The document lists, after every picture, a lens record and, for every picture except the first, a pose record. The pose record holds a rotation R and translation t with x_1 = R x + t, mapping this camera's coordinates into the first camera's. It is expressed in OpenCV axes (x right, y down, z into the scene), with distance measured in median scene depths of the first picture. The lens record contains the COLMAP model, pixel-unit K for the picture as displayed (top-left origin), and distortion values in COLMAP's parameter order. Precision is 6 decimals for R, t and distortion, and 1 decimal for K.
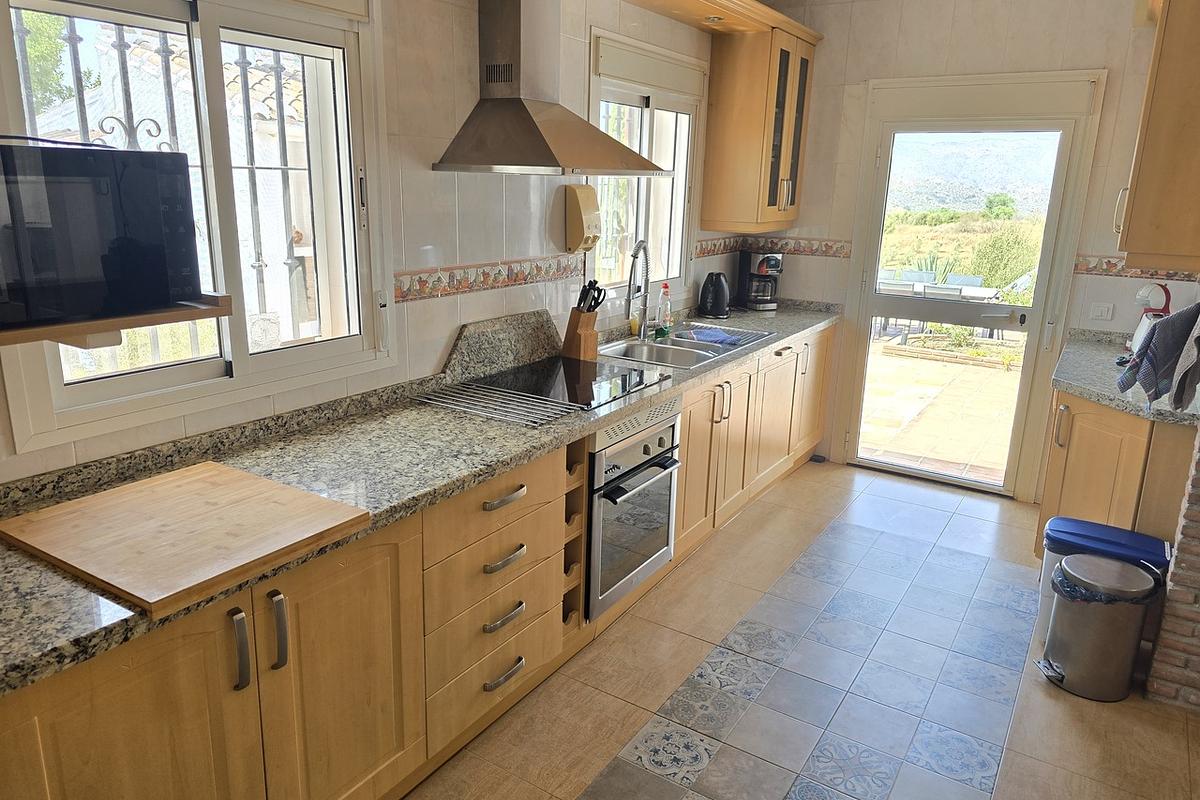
lens RADIAL K [[788.2, 0, 566.6], [0, 788.2, 402.2], [0, 0, 1]] dist [0.008220, 0.000429]
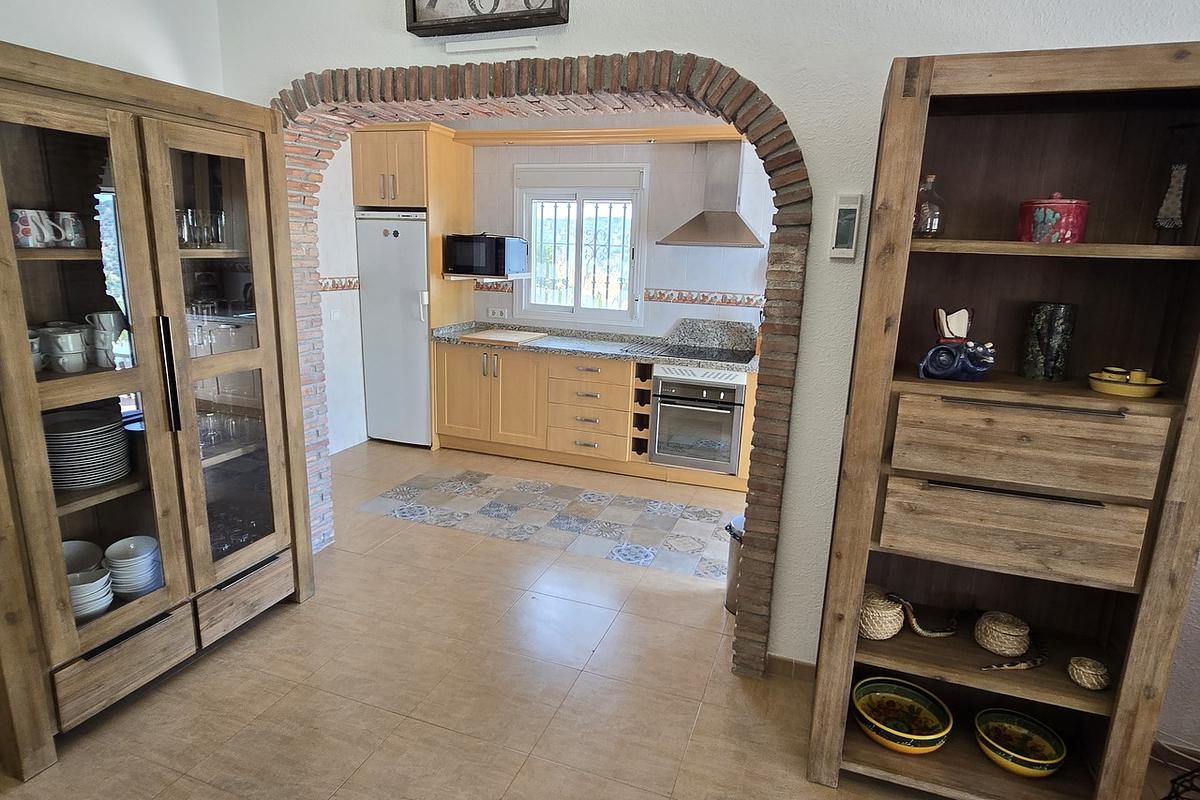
lens RADIAL K [[665.5, 0, 600.0], [0, 665.5, 400.0], [0, 0, 1]] dist [0.018182, -0.015629]
pose [[0.258550, 0.207631, -0.943420, 1.712831], [-0.287350, 0.948949, 0.130098, -0.064767], [0.922270, 0.237455, 0.305013, 0.342712]]
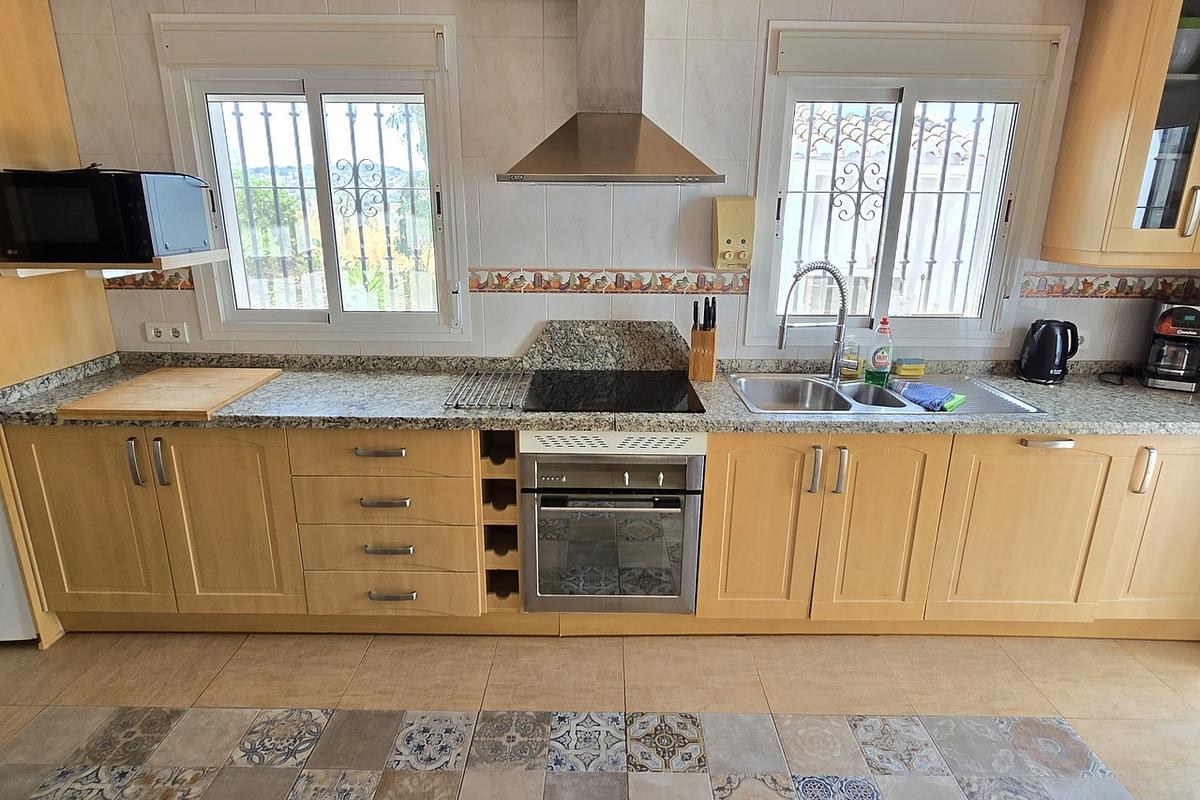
lens RADIAL K [[669.3, 0, 600.0], [0, 669.3, 400.0], [0, 0, 1]] dist [0.001137, 0.001338]
pose [[0.563266, 0.223802, -0.795389, 0.790073], [-0.218566, 0.968688, 0.117783, -0.130963], [0.796844, 0.107502, 0.594544, 0.557638]]
